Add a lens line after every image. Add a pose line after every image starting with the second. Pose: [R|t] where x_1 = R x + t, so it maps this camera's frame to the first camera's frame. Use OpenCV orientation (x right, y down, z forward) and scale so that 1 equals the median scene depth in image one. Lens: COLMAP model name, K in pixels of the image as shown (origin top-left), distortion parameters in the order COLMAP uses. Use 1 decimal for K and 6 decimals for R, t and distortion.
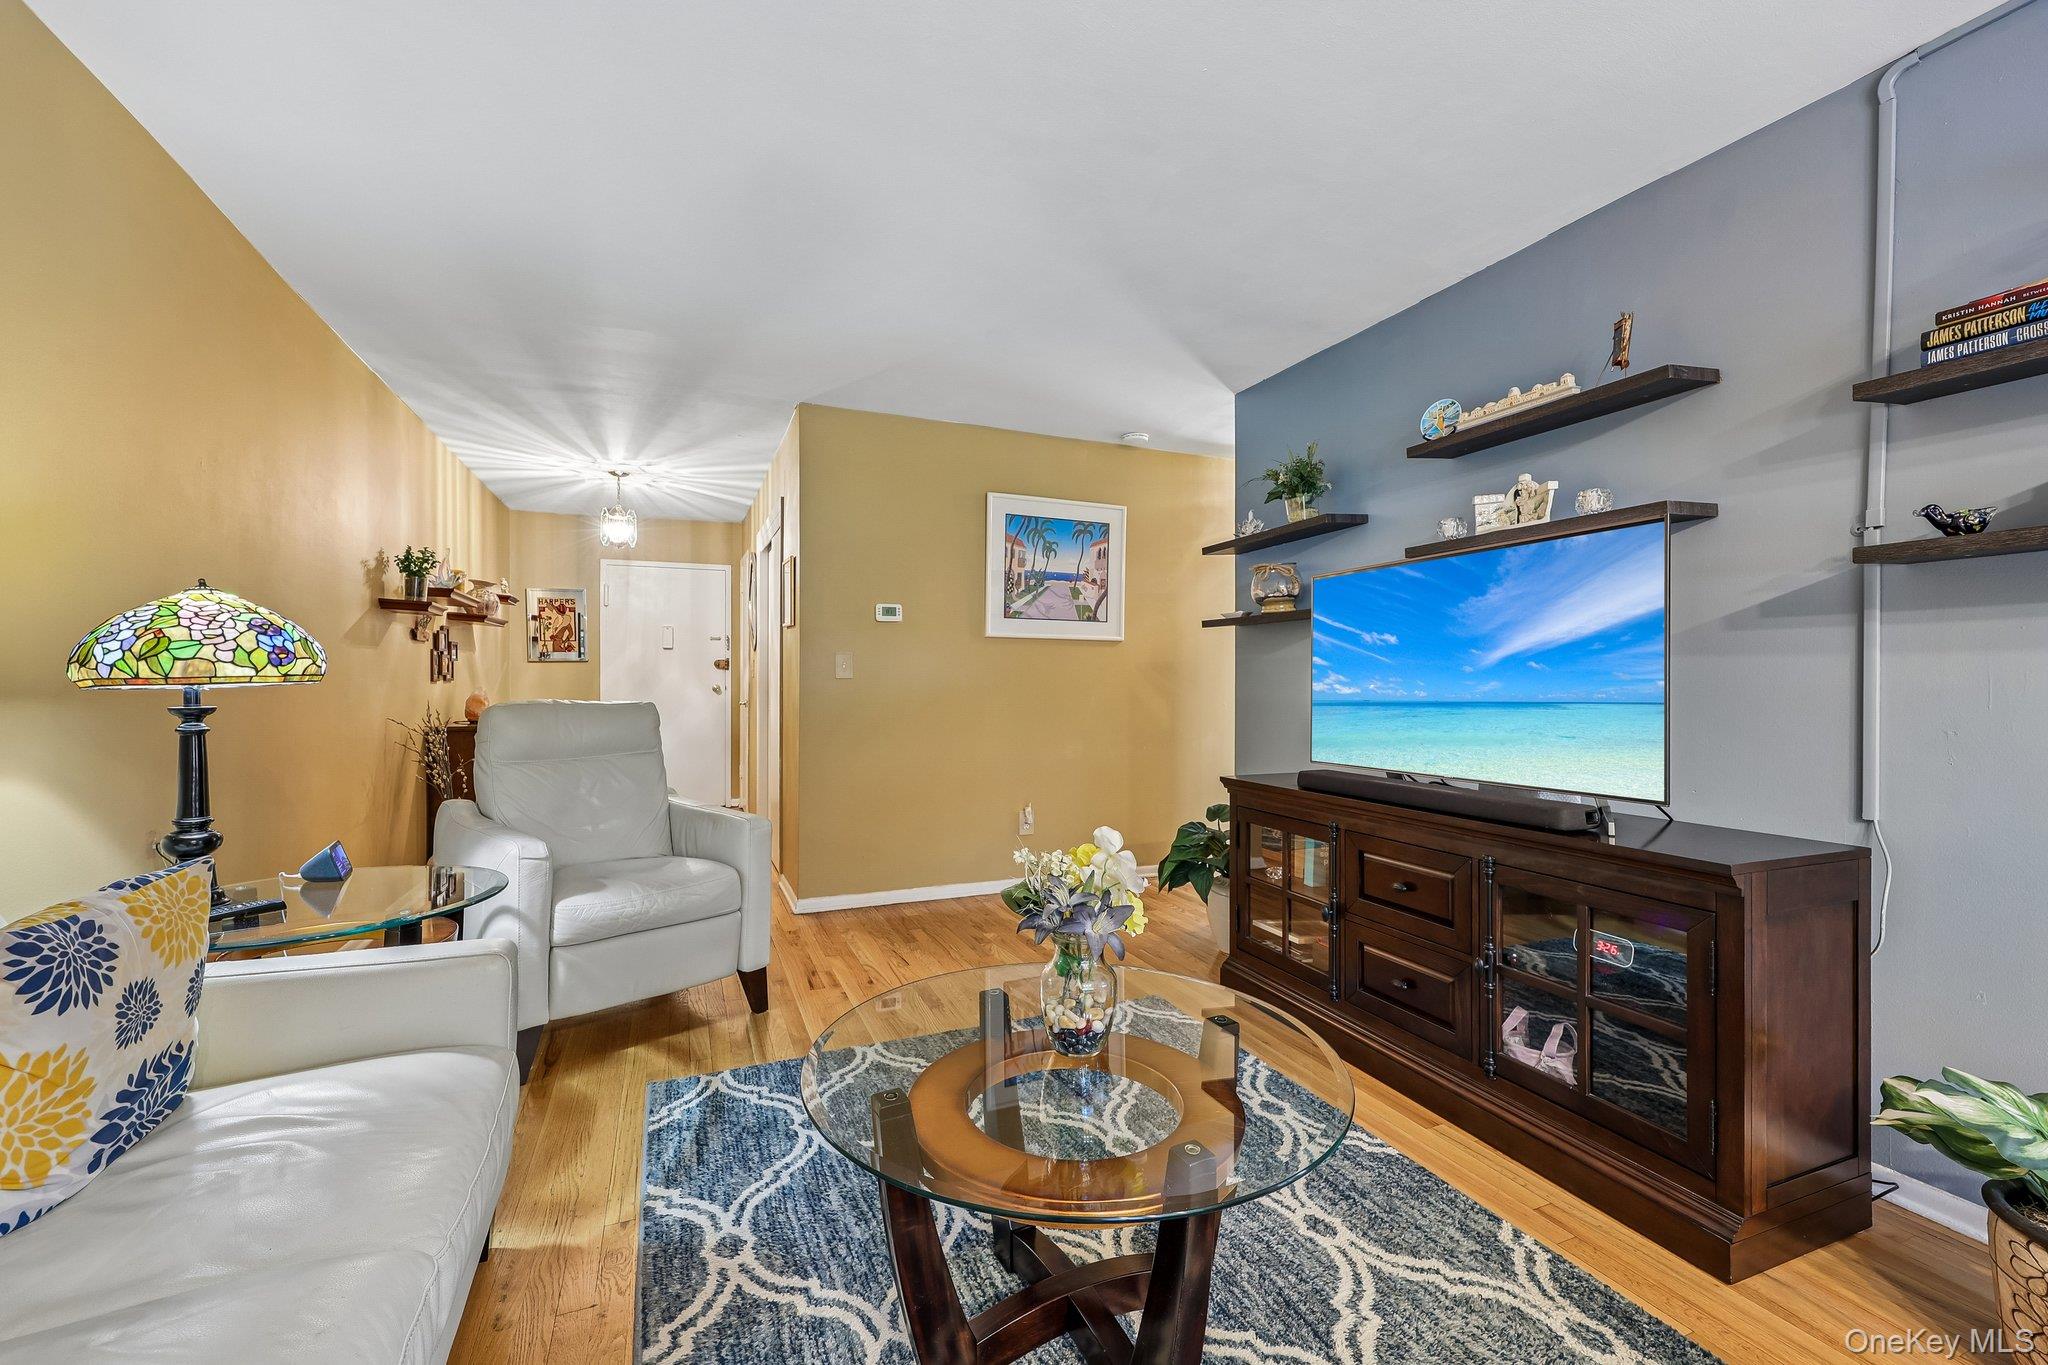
lens RADIAL K [[824.0, 0, 1020.8], [0, 824.0, 682.5], [0, 0, 1]] dist [0.000871, 0.000013]
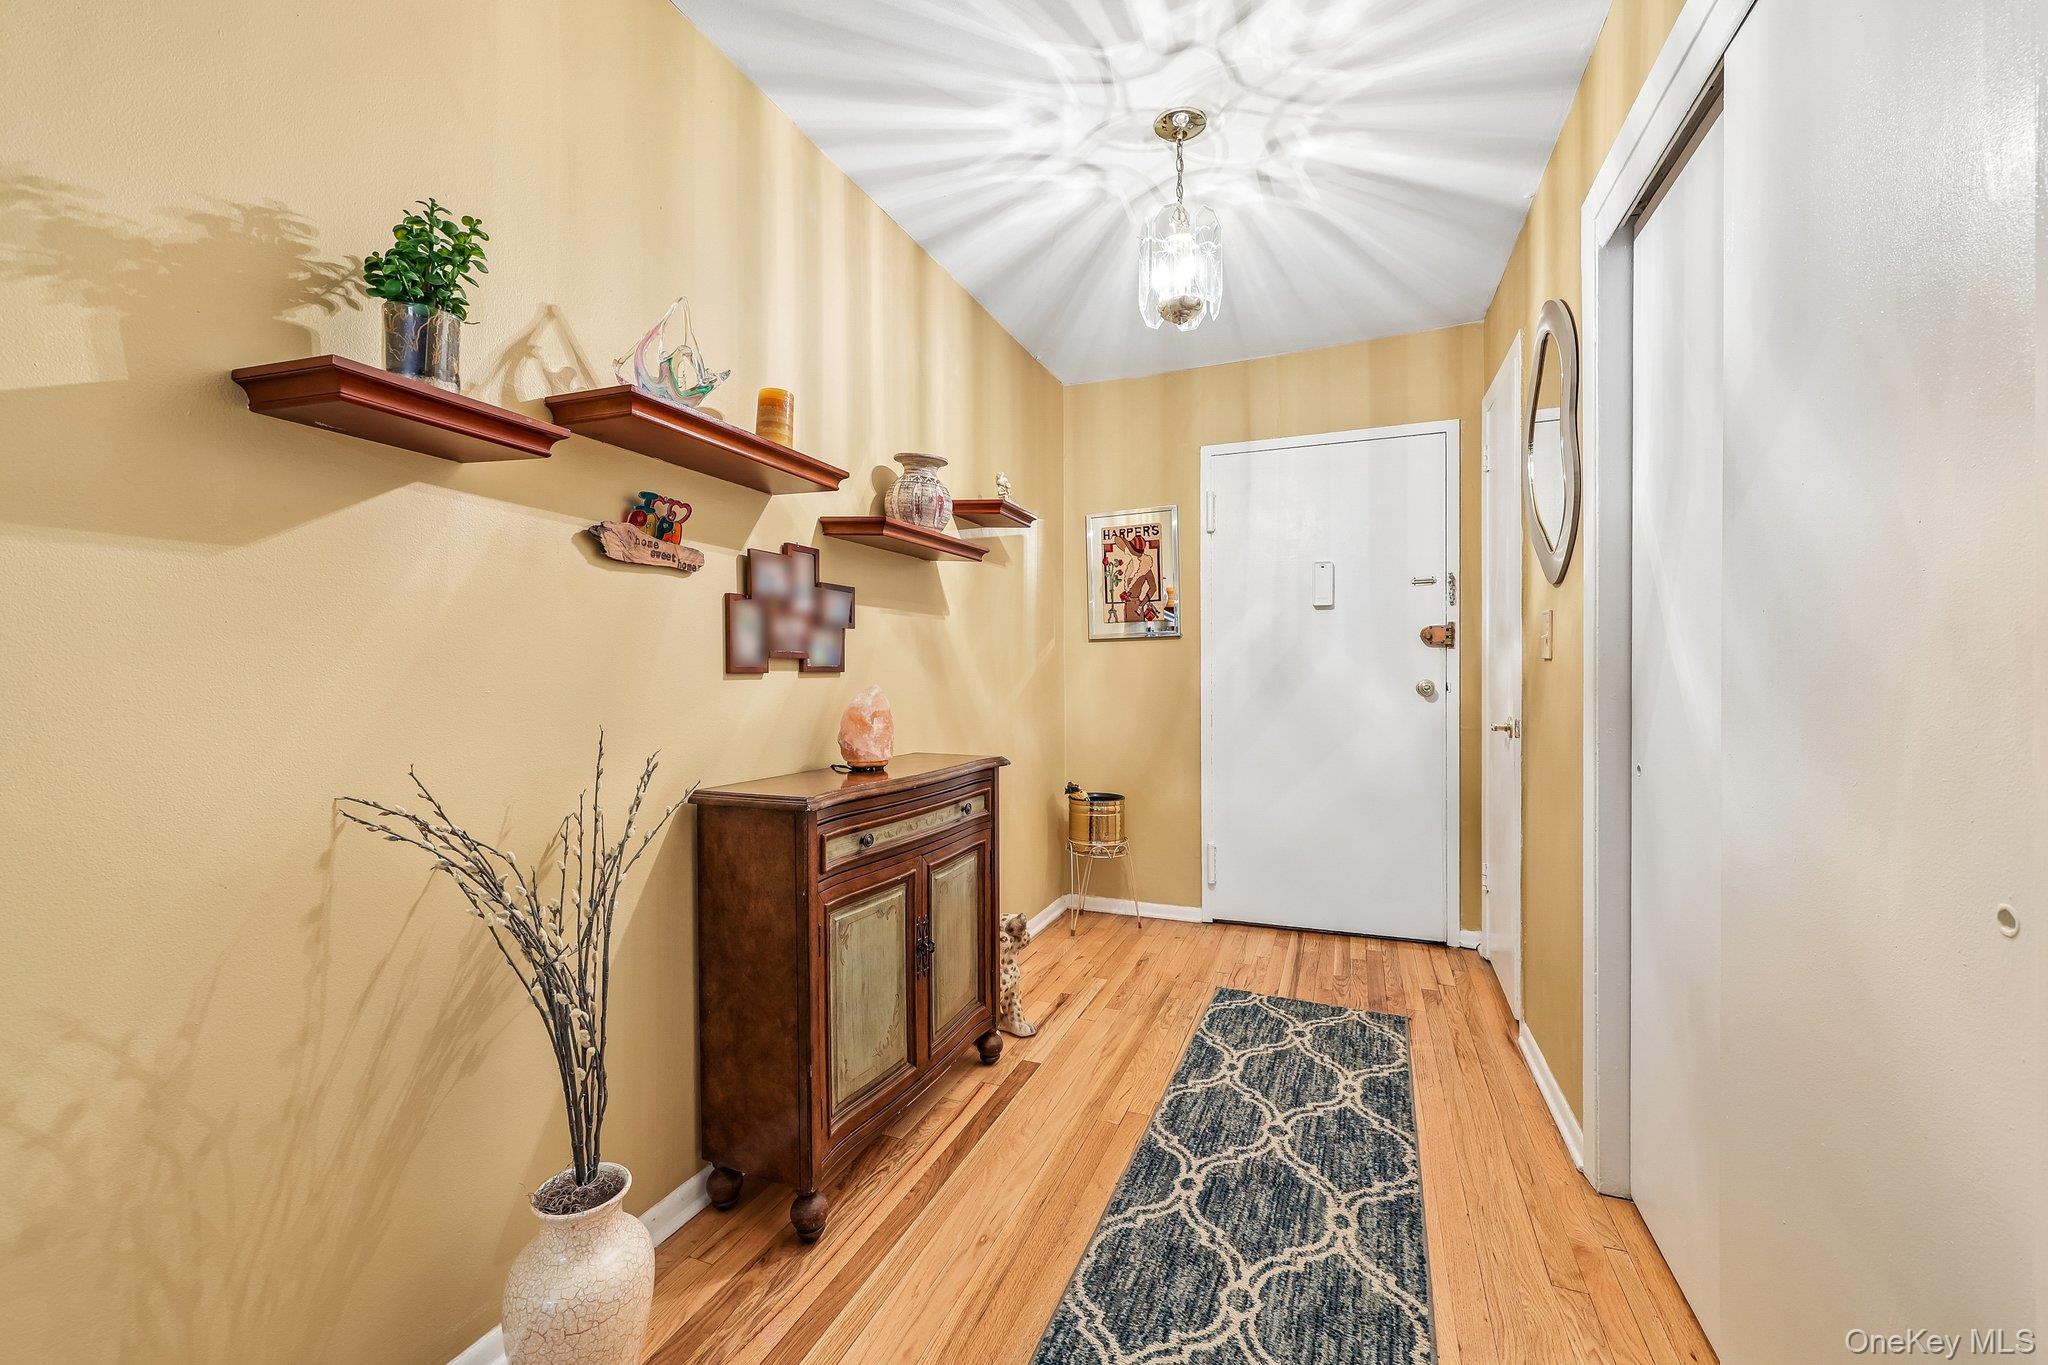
lens RADIAL K [[830.1, 0, 1024.0], [0, 830.1, 682.5], [0, 0, 1]] dist [-0.000918, -0.000214]
pose [[0.717051, 0.000263, -0.697020, -0.734168], [0.005197, 0.999970, 0.005724, 0.000826], [0.697001, -0.007727, 0.717029, 1.805190]]
